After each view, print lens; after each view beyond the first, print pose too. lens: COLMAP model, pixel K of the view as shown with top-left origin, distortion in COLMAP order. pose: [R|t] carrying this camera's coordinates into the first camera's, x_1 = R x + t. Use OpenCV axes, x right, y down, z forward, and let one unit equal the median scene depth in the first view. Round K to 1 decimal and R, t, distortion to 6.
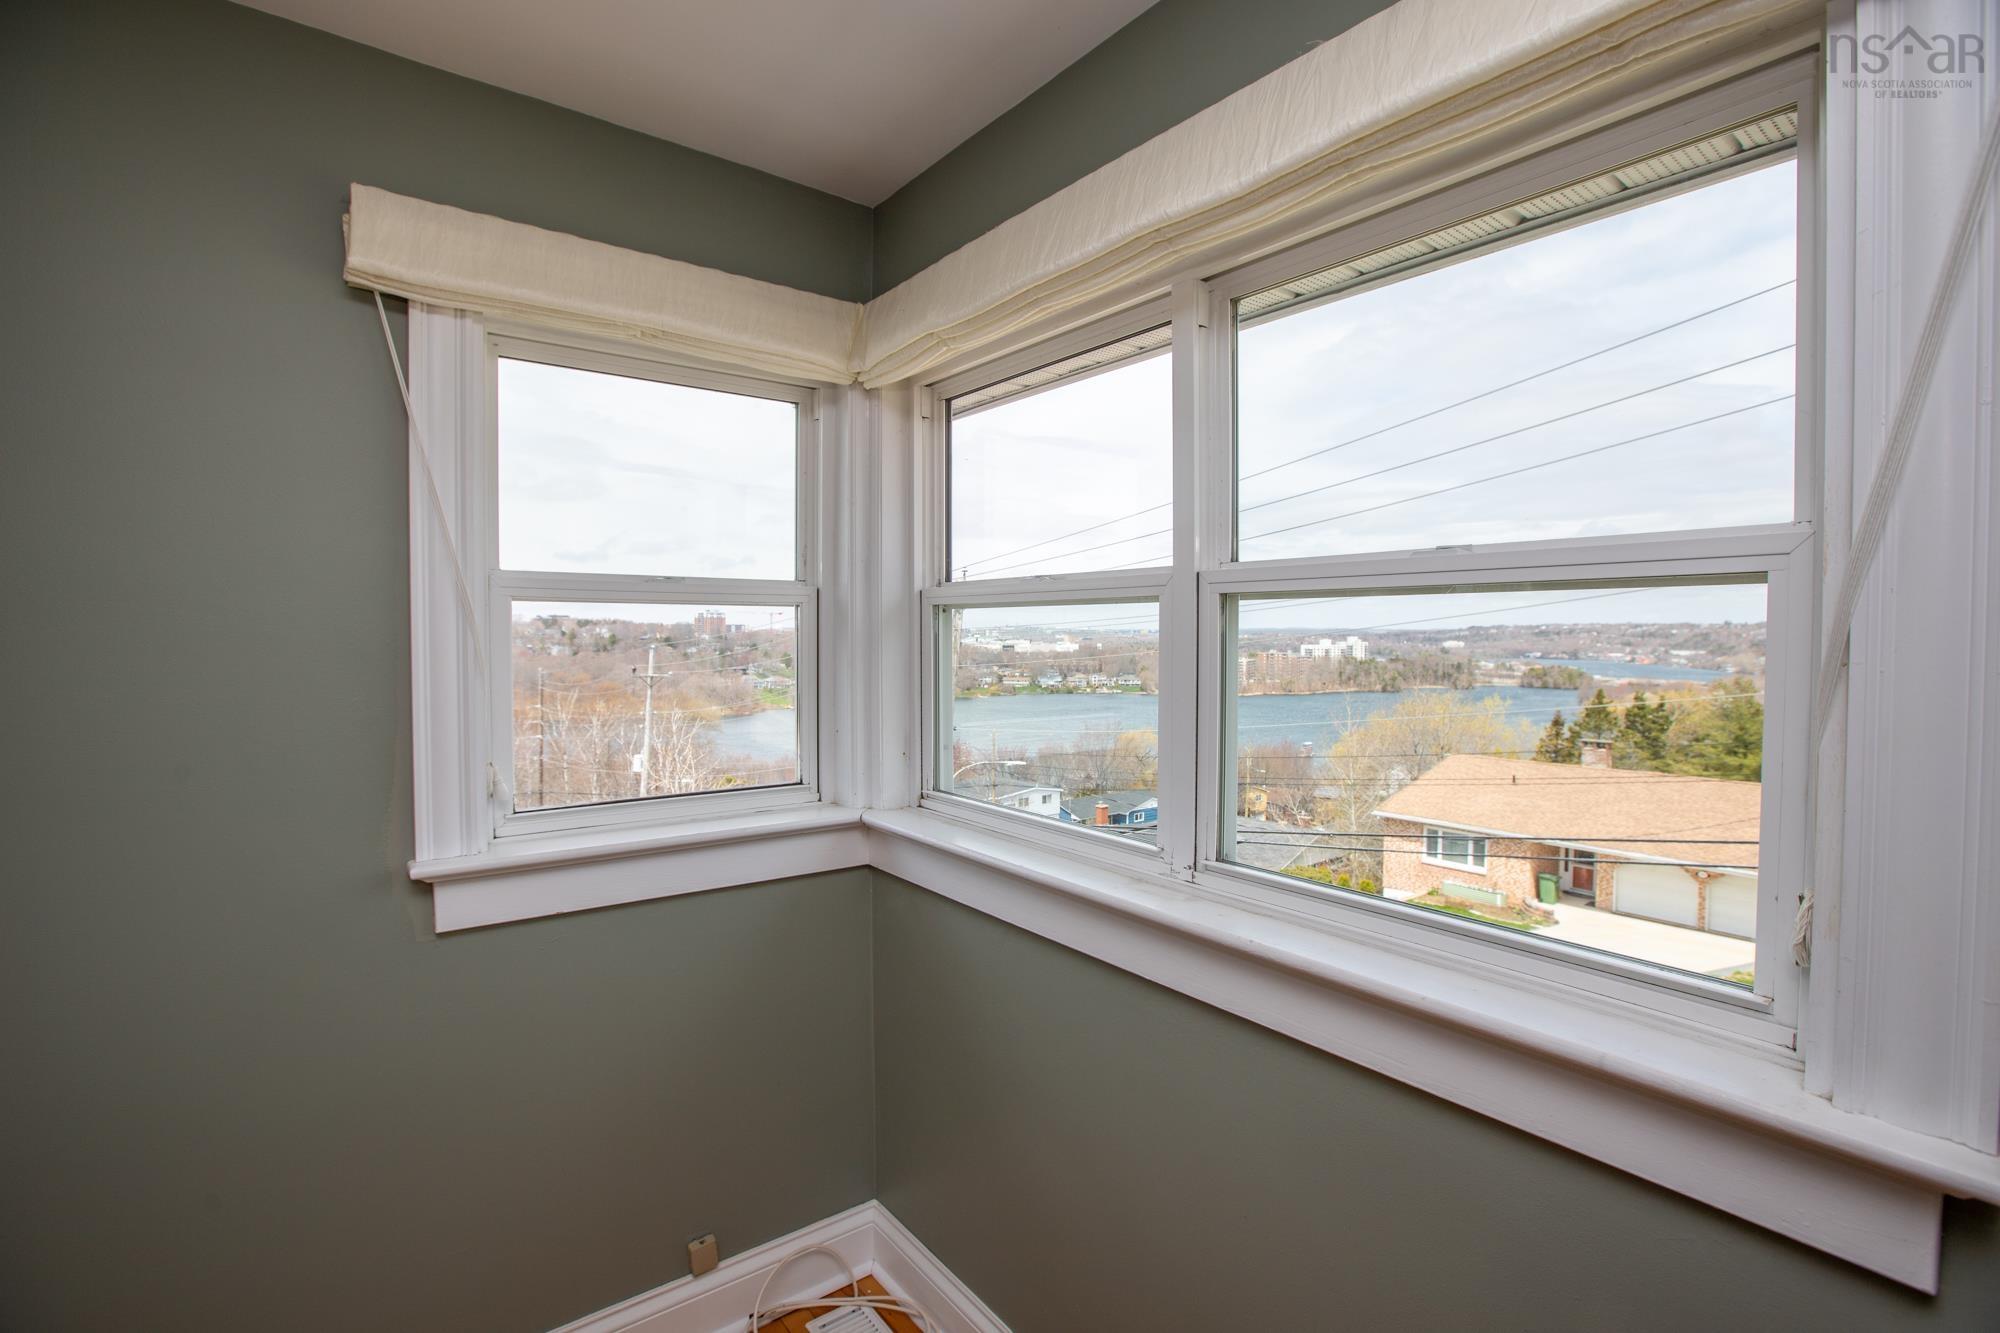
lens RADIAL K [[930.0, 0, 1000.0], [0, 930.0, 666.5], [0, 0, 1]] dist [-0.034936, 0.000705]
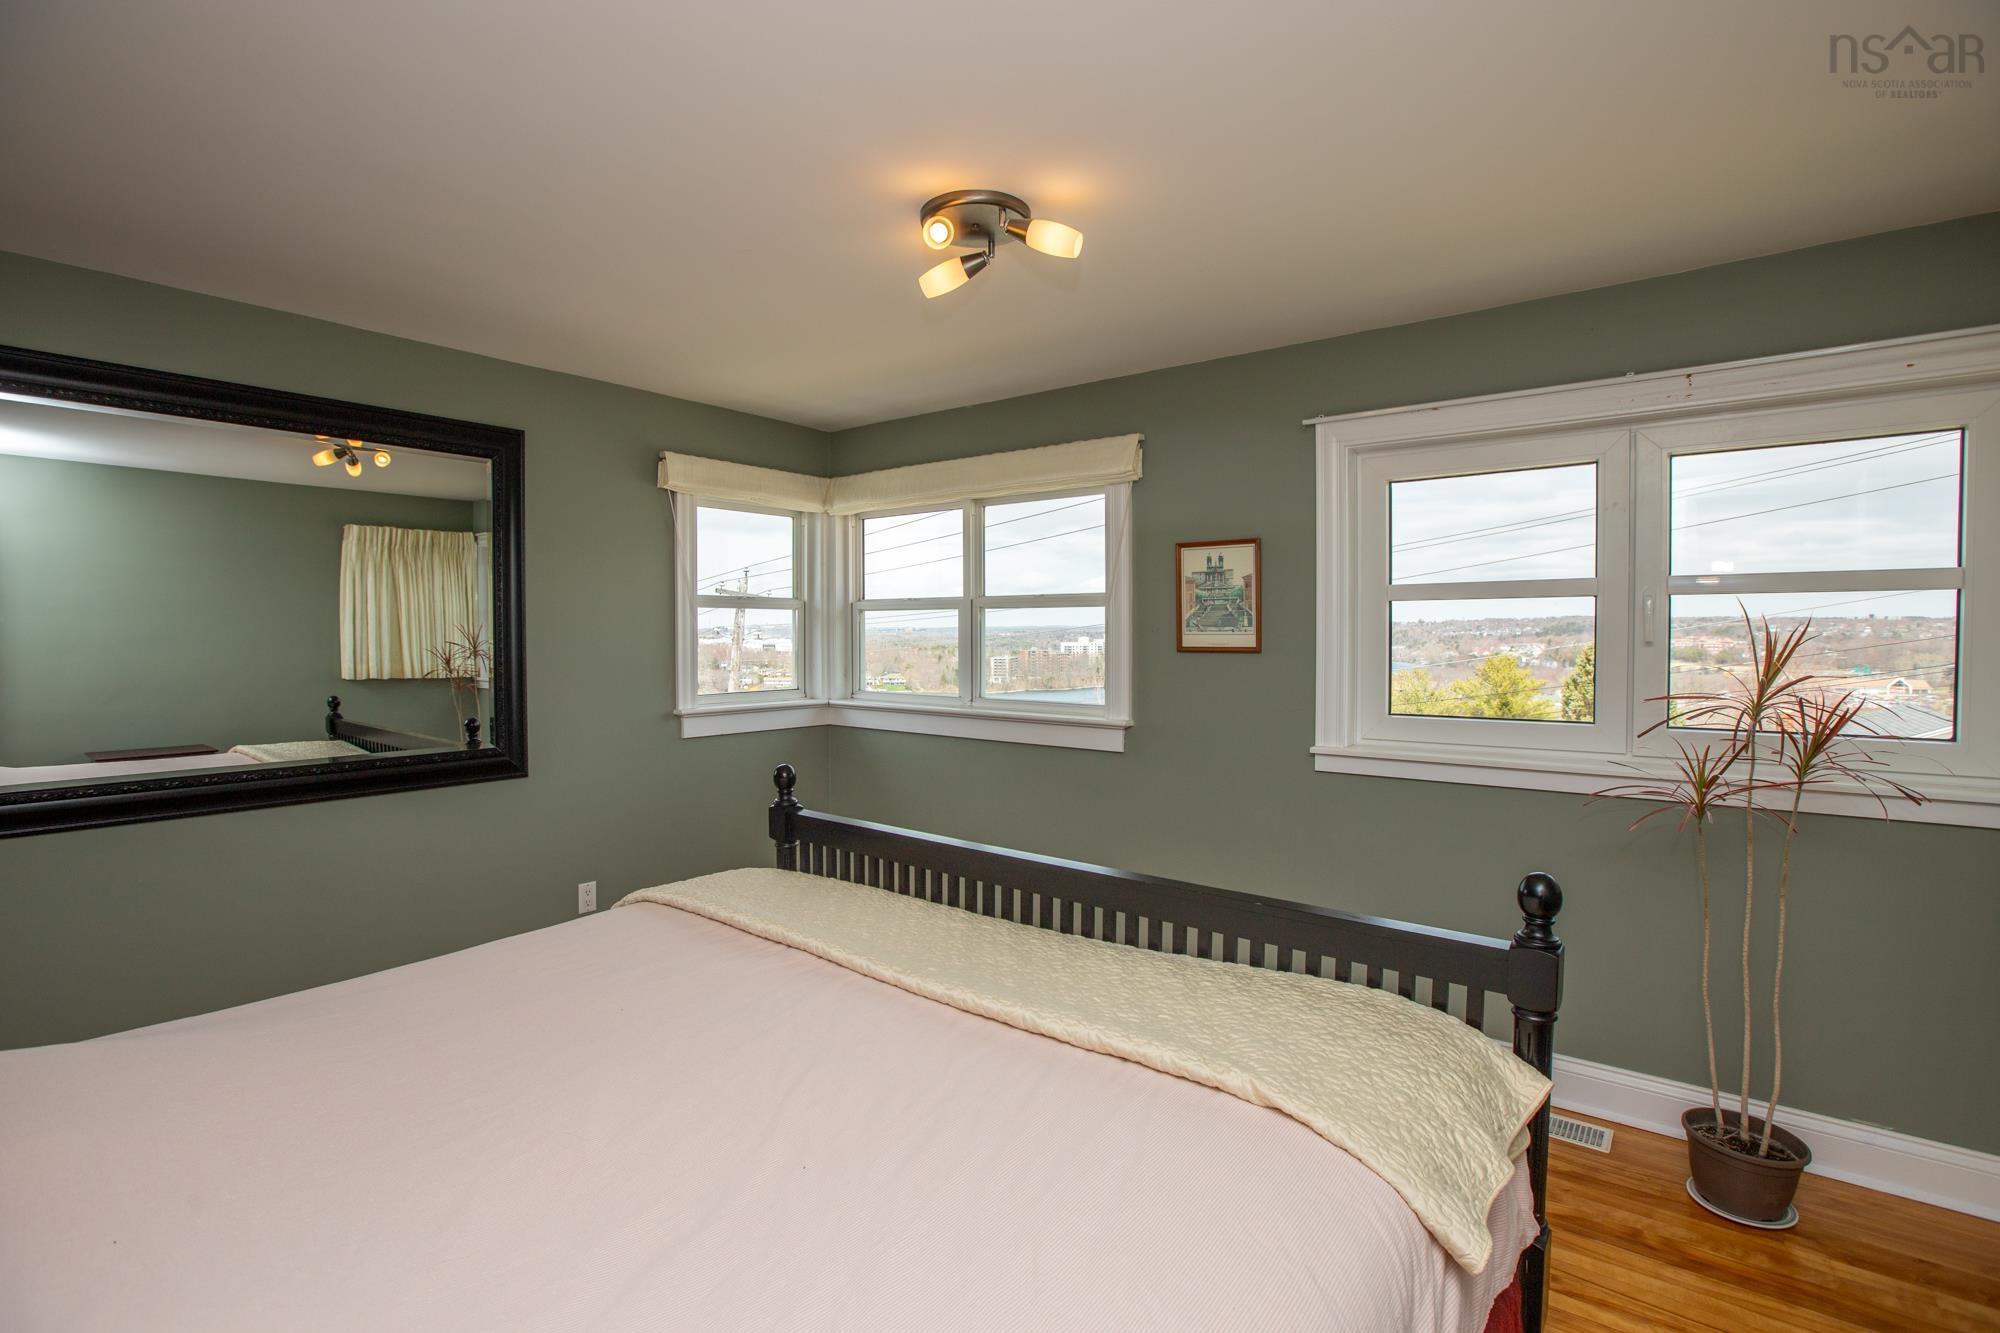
lens RADIAL K [[952.6, 0, 994.6], [0, 952.6, 664.9], [0, 0, 1]] dist [-0.033803, 0.000480]
pose [[0.970443, -0.010142, 0.241116, -0.302809], [0.010350, 0.999946, 0.000407, 0.071491], [-0.241107, 0.002101, 0.970496, -1.322807]]
